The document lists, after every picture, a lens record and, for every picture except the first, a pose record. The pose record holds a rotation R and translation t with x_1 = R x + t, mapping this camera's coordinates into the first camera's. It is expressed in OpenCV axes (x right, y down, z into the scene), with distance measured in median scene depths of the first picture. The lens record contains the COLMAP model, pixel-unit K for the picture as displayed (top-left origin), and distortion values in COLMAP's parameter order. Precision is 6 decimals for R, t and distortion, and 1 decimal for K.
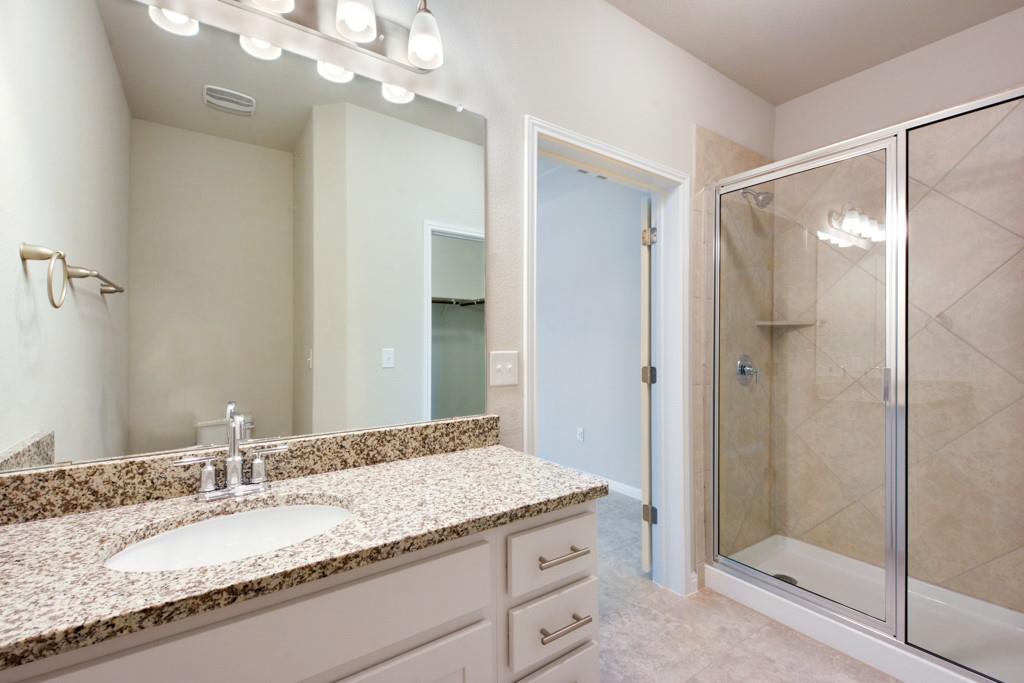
lens RADIAL K [[447.9, 0, 514.5], [0, 447.9, 337.2], [0, 0, 1]] dist [0.018146, -0.008293]
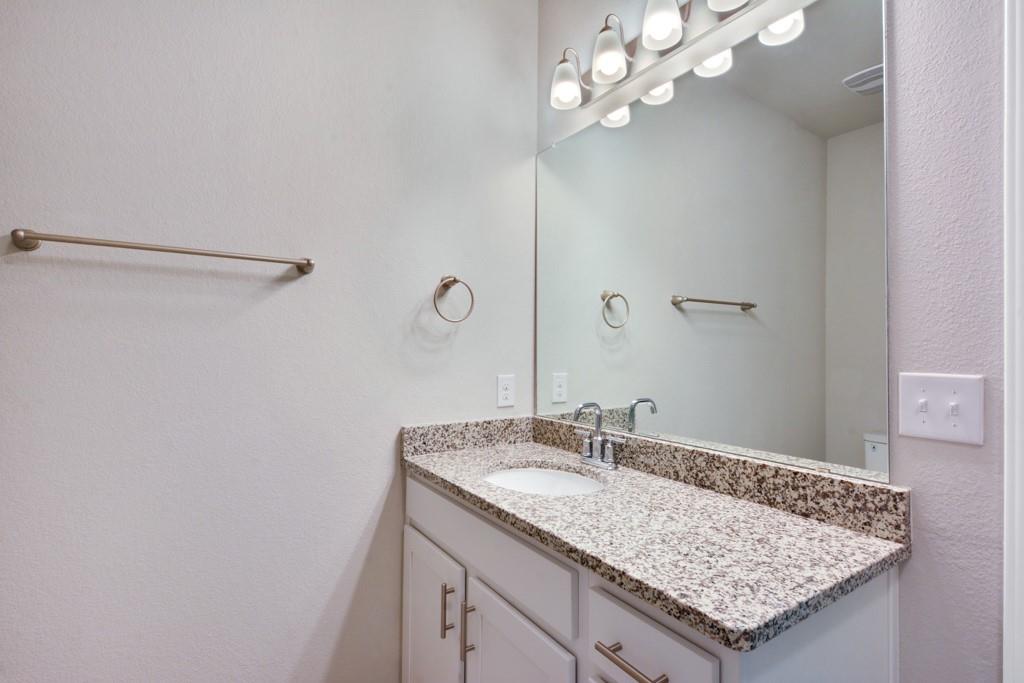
lens RADIAL K [[474.0, 0, 513.9], [0, 474.0, 345.7], [0, 0, 1]] dist [0.005054, 0.000155]
pose [[-0.004914, -0.002155, -0.999986, 0.636091], [0.000201, 0.999998, -0.002156, 0.001629], [0.999988, -0.000212, -0.004913, 0.631212]]
